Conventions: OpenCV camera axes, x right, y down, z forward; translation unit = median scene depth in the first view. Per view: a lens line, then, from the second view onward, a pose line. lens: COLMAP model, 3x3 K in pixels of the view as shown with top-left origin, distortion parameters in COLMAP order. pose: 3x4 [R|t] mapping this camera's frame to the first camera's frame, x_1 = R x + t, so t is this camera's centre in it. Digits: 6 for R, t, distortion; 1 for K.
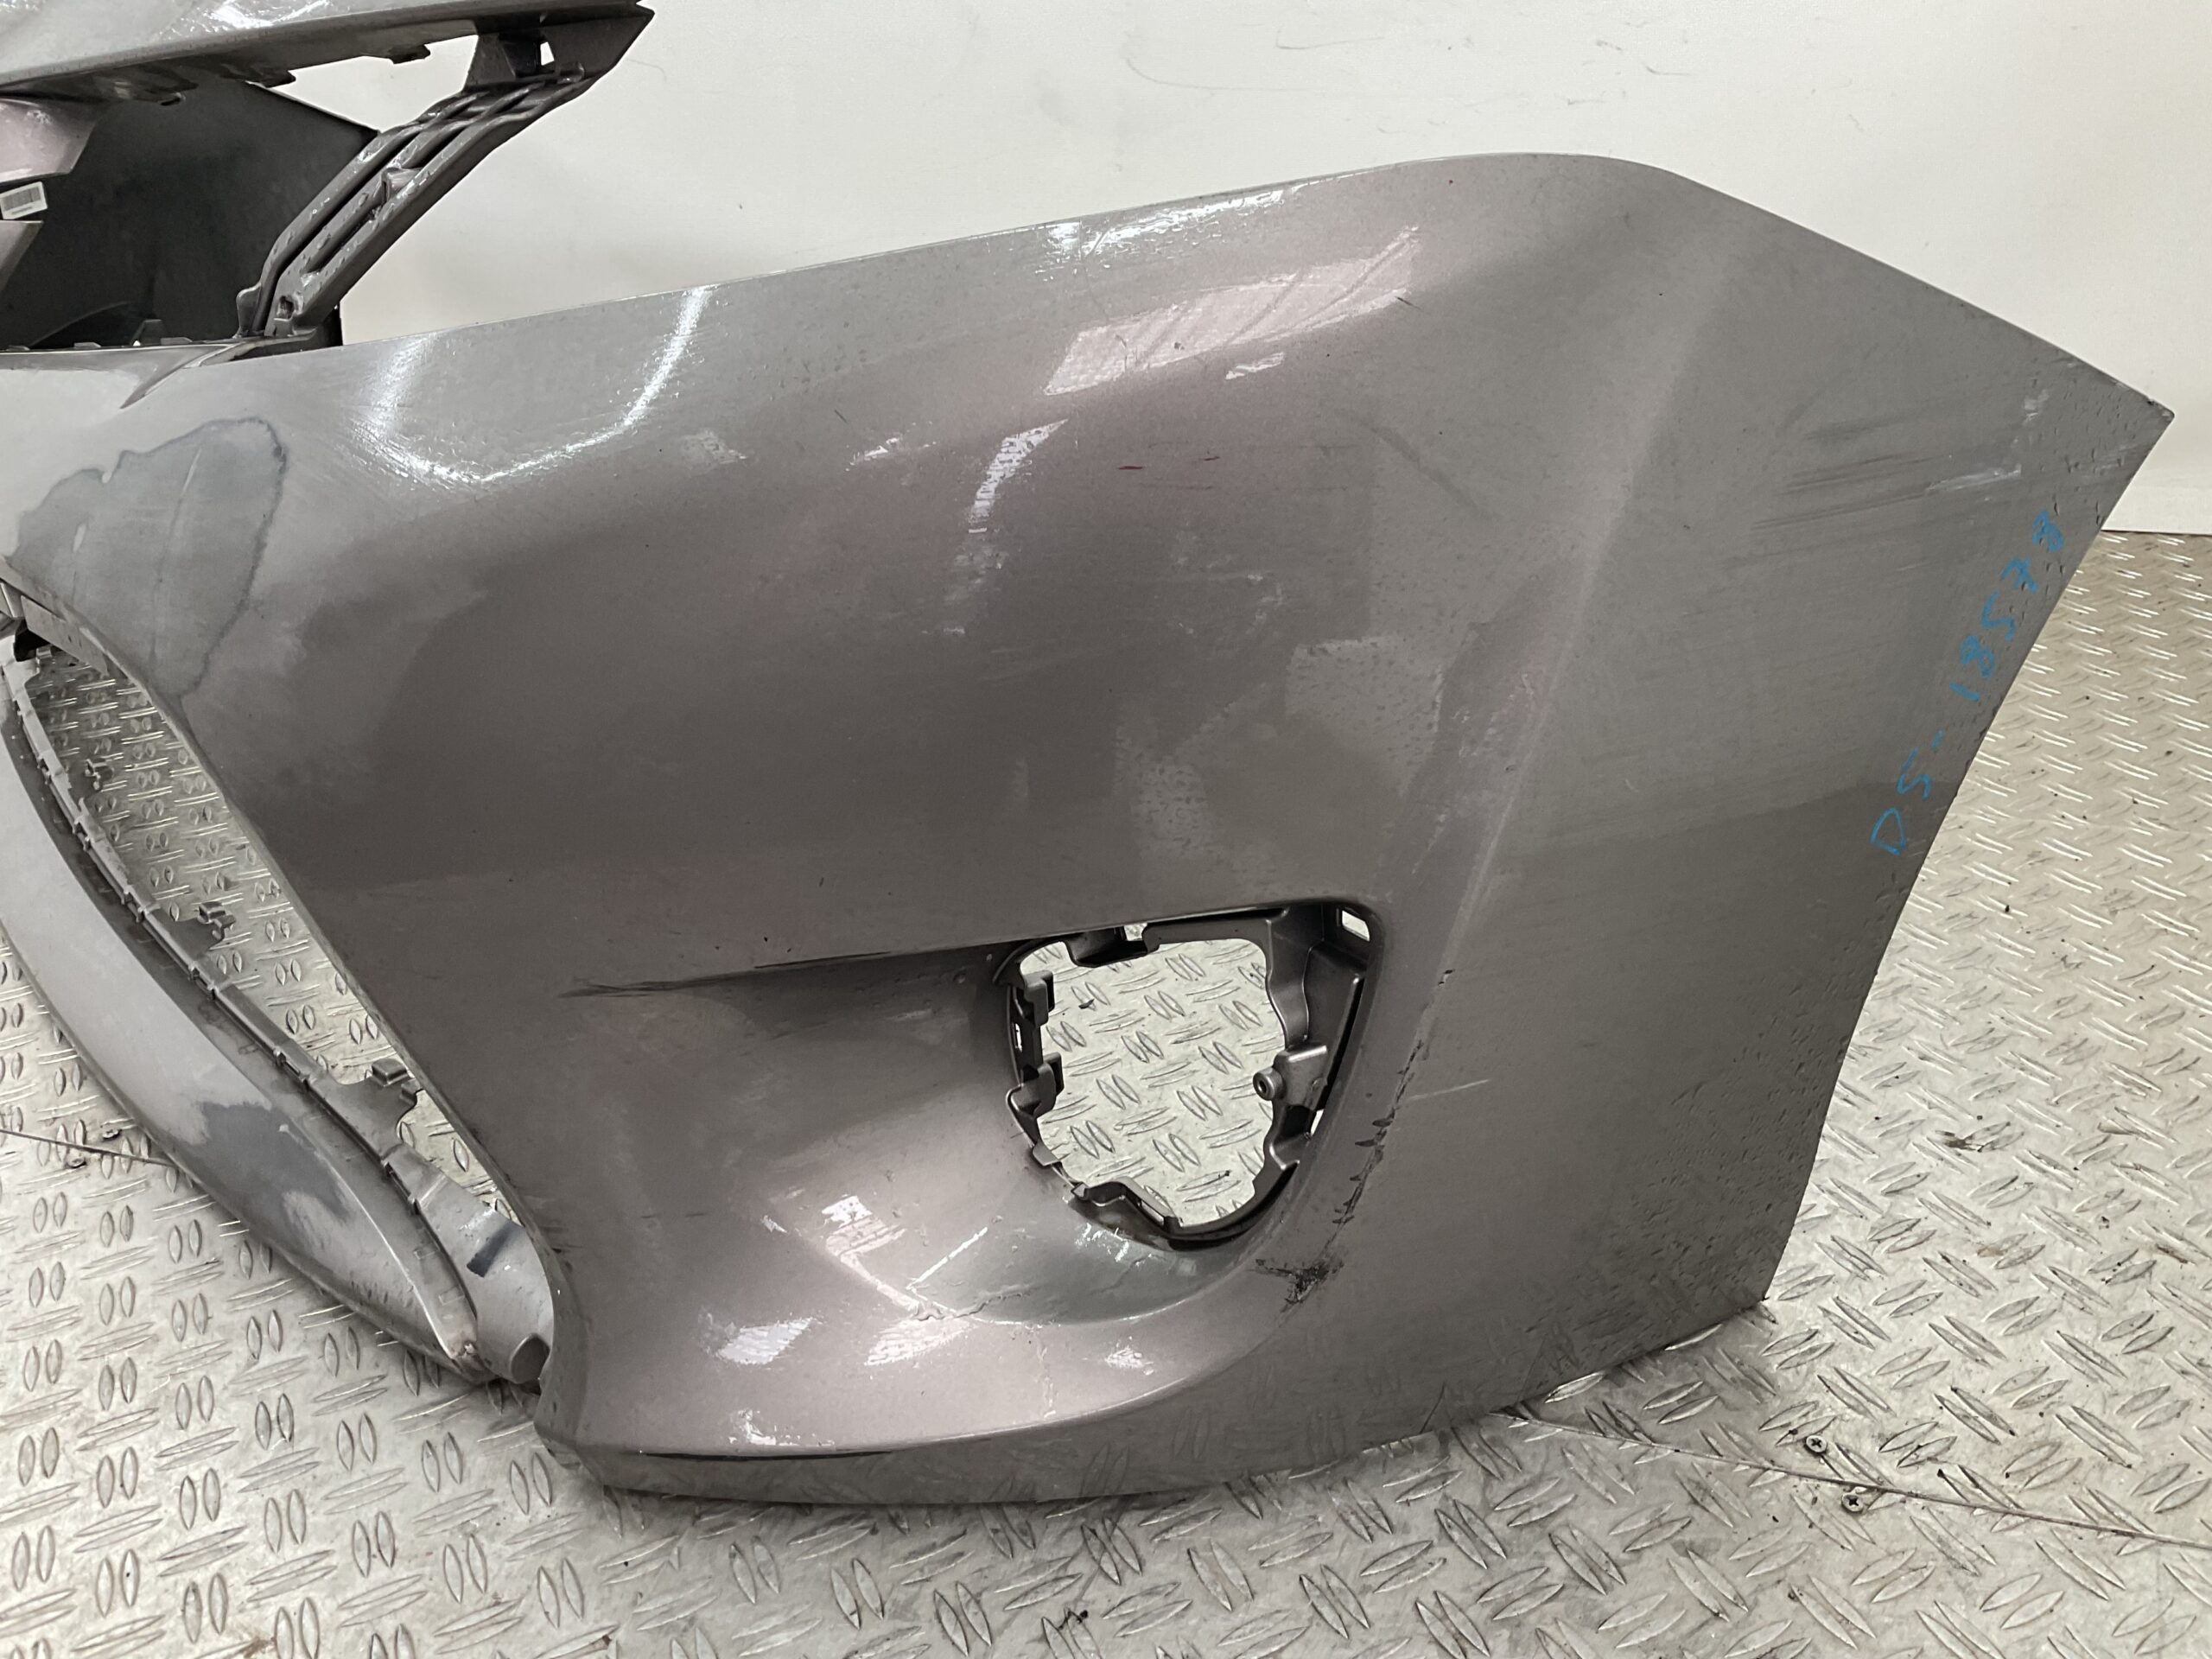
lens RADIAL K [[1732.1, 0, 1113.5], [0, 1732.1, 805.4], [0, 0, 1]] dist [0.035184, -0.059783]
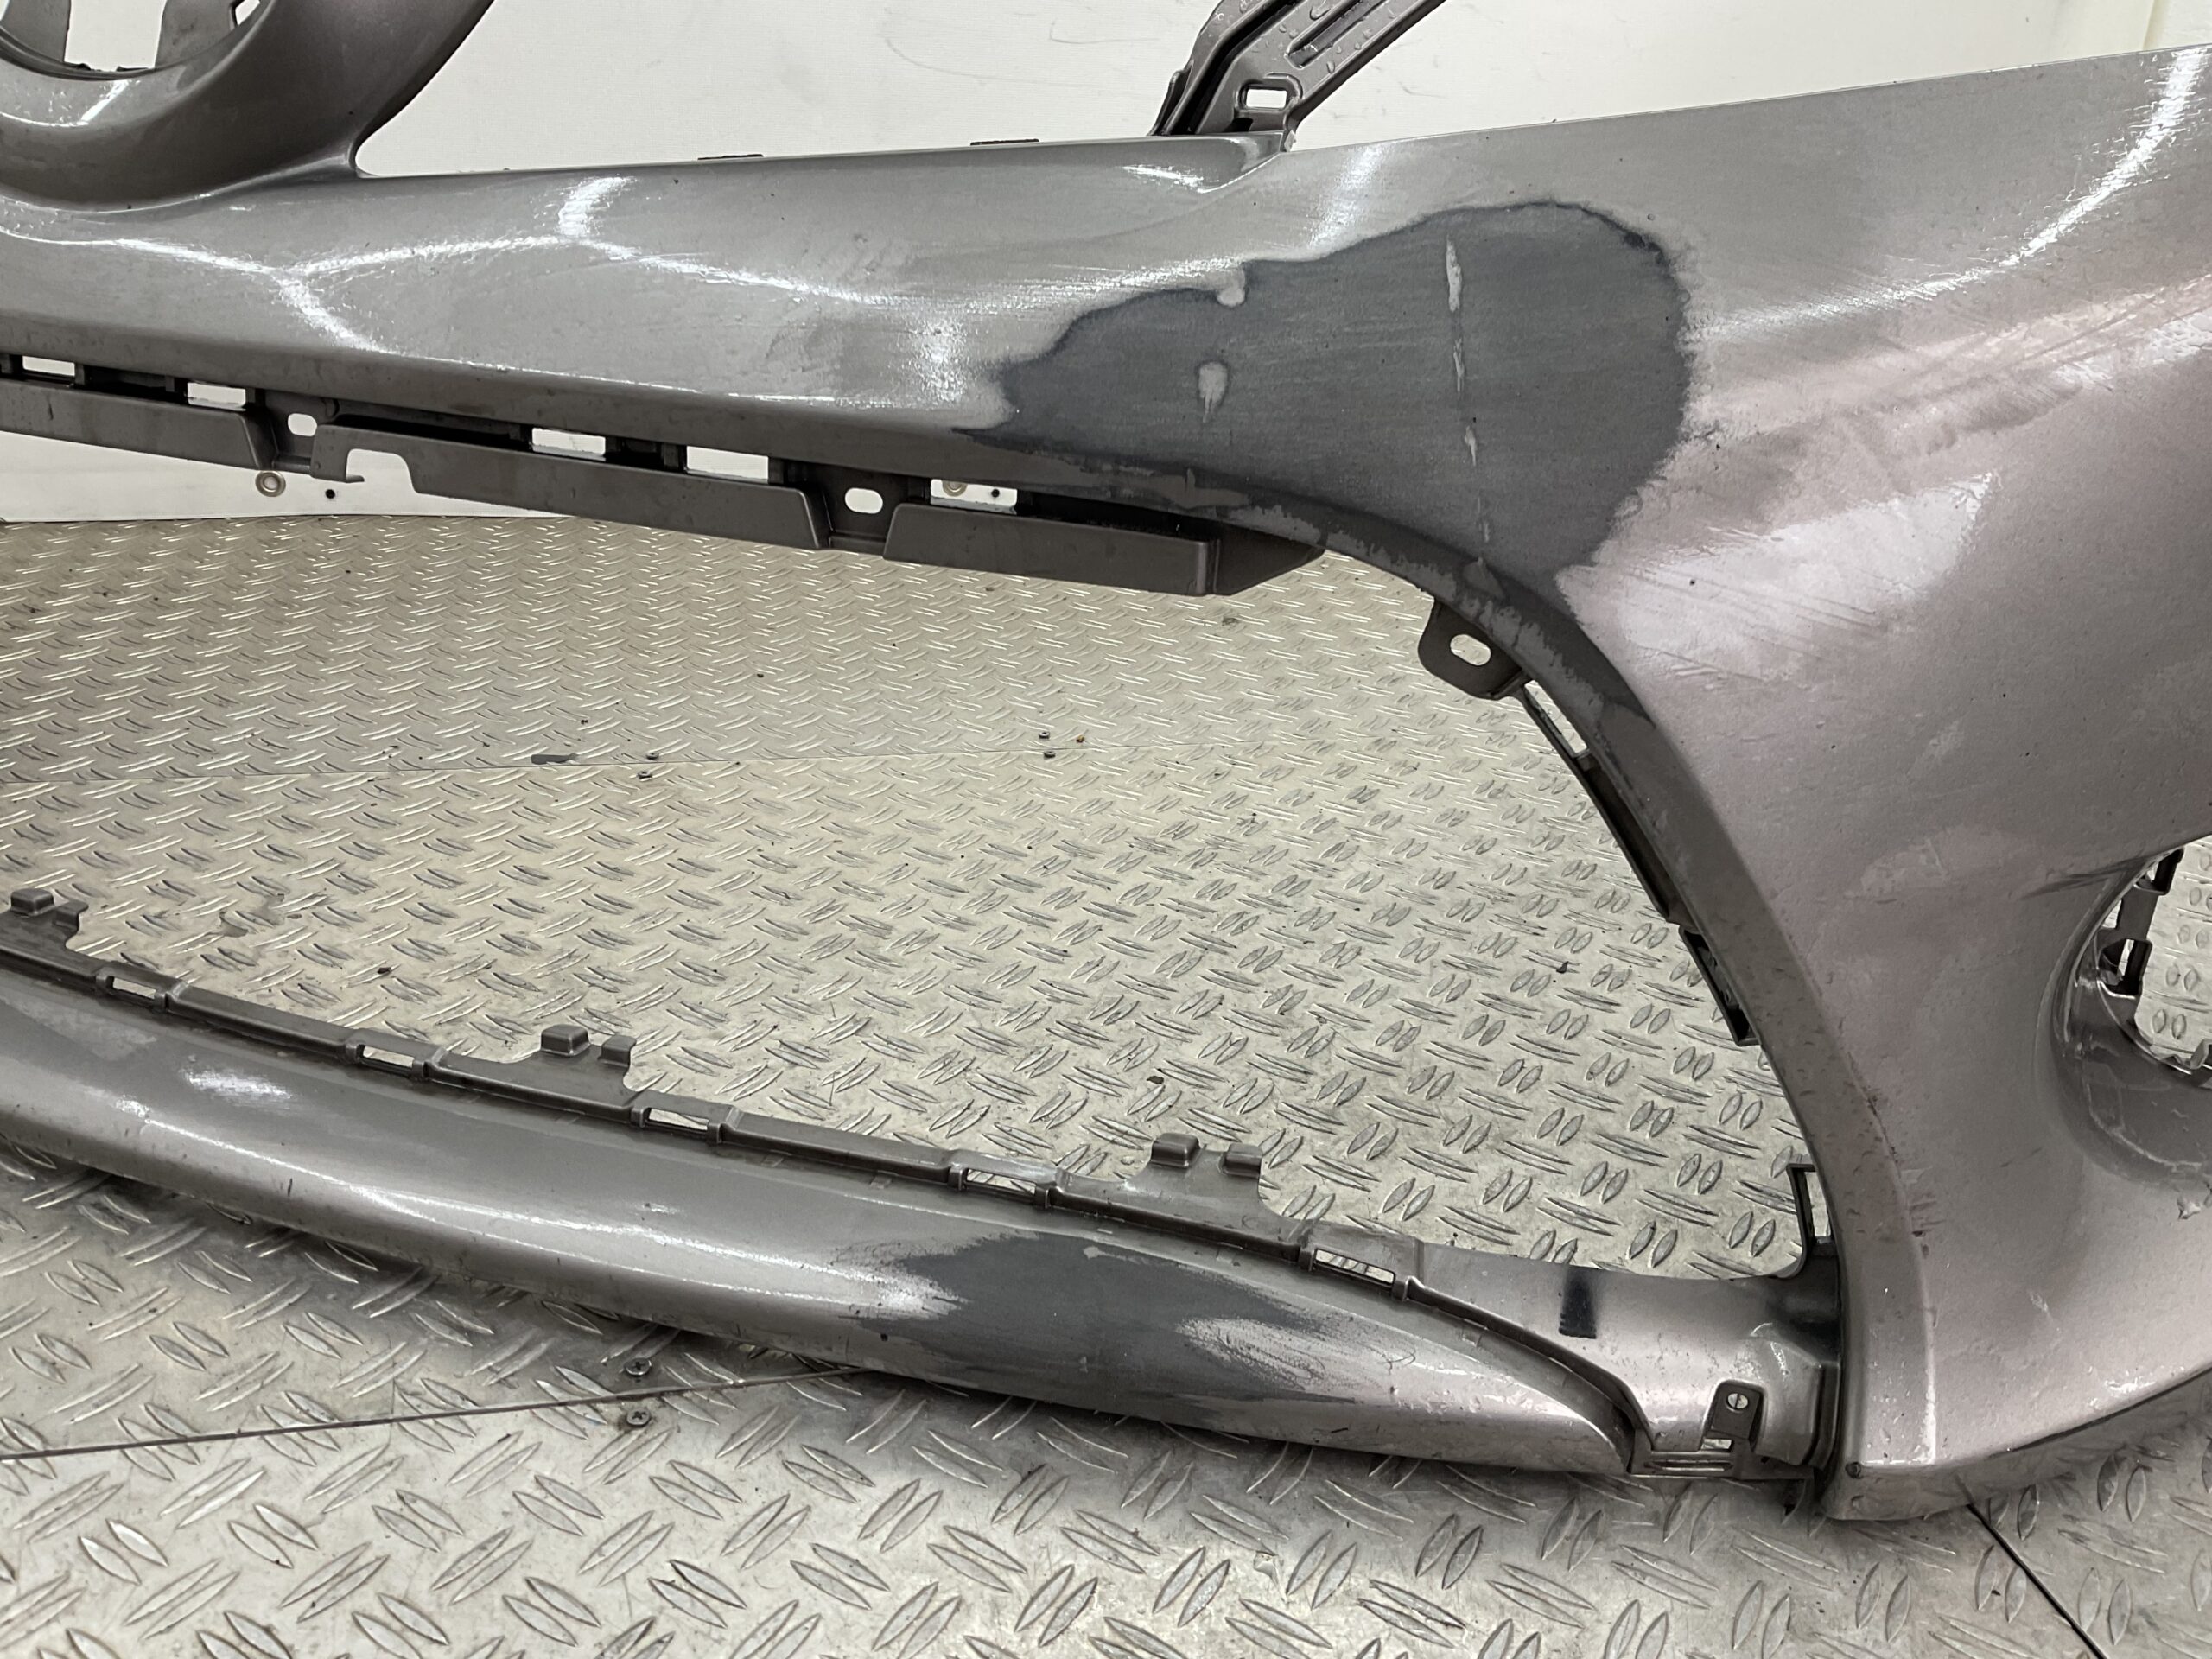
lens RADIAL K [[1815.6, 0, 1092.9], [0, 1815.6, 838.5], [0, 0, 1]] dist [0.072043, -0.128321]
pose [[0.868449, -0.116049, 0.482004, -1.021186], [0.138557, 0.990291, -0.011219, 0.028780], [-0.476023, 0.076529, 0.876097, 0.402953]]
